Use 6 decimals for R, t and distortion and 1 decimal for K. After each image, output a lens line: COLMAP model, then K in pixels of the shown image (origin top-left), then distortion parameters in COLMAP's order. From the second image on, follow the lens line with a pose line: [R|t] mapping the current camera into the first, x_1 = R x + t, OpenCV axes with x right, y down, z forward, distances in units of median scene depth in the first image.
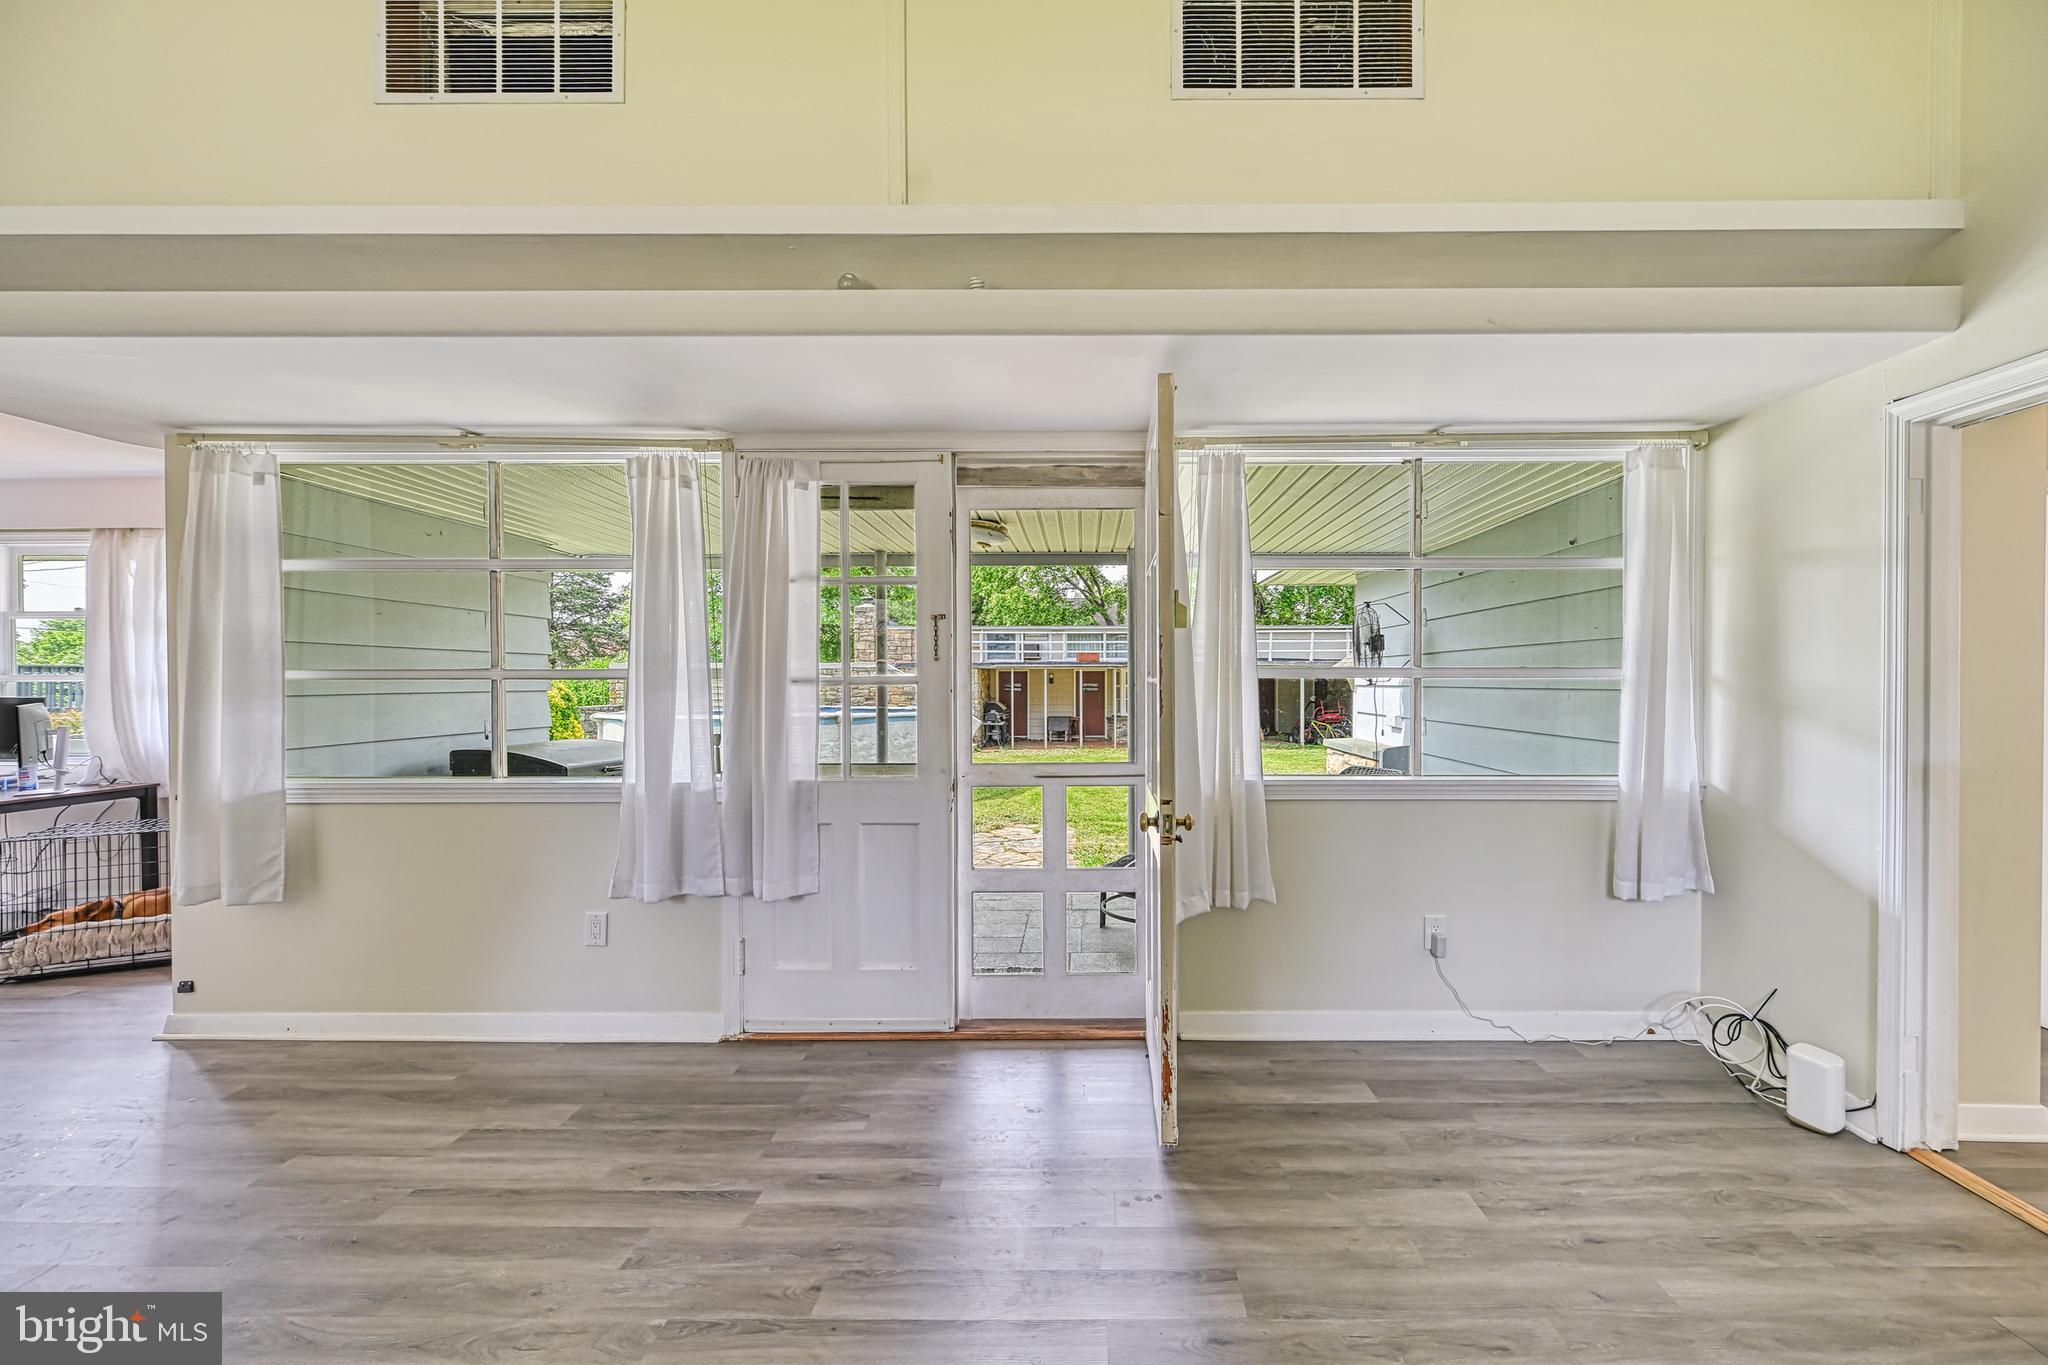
lens RADIAL K [[842.7, 0, 1083.7], [0, 842.7, 689.6], [0, 0, 1]] dist [0.000060, 0.000017]
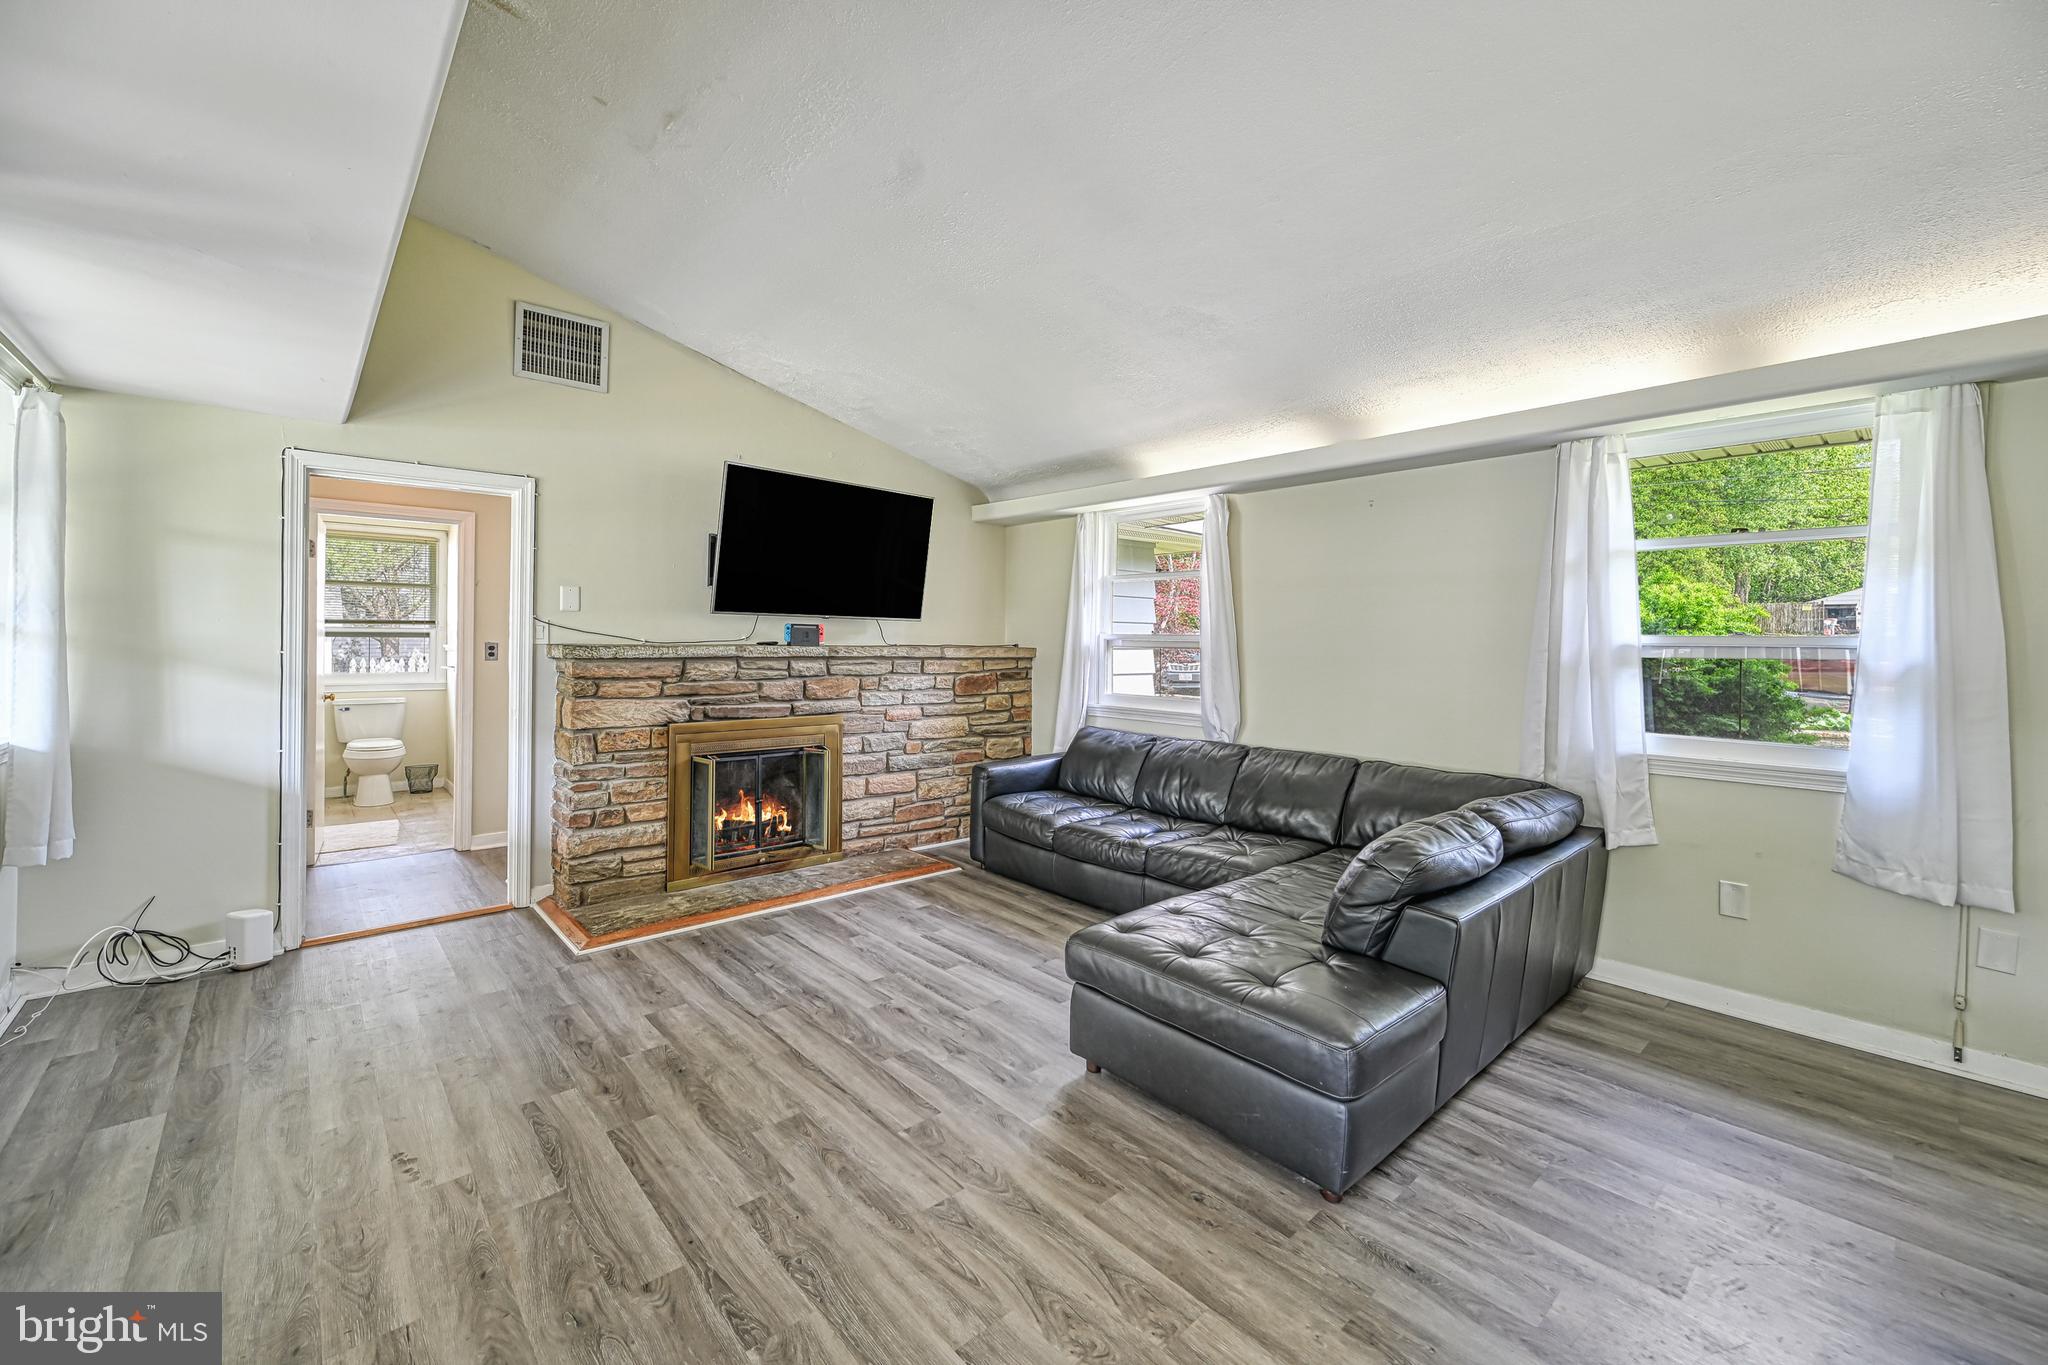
lens RADIAL K [[819.7, 0, 1013.7], [0, 819.7, 654.6], [0, 0, 1]] dist [0.000491, -0.000097]
pose [[-0.651292, -0.018108, 0.758611, -0.950652], [-0.000711, 0.999729, 0.023253, -0.011619], [-0.758827, 0.014606, -0.651128, 0.958899]]
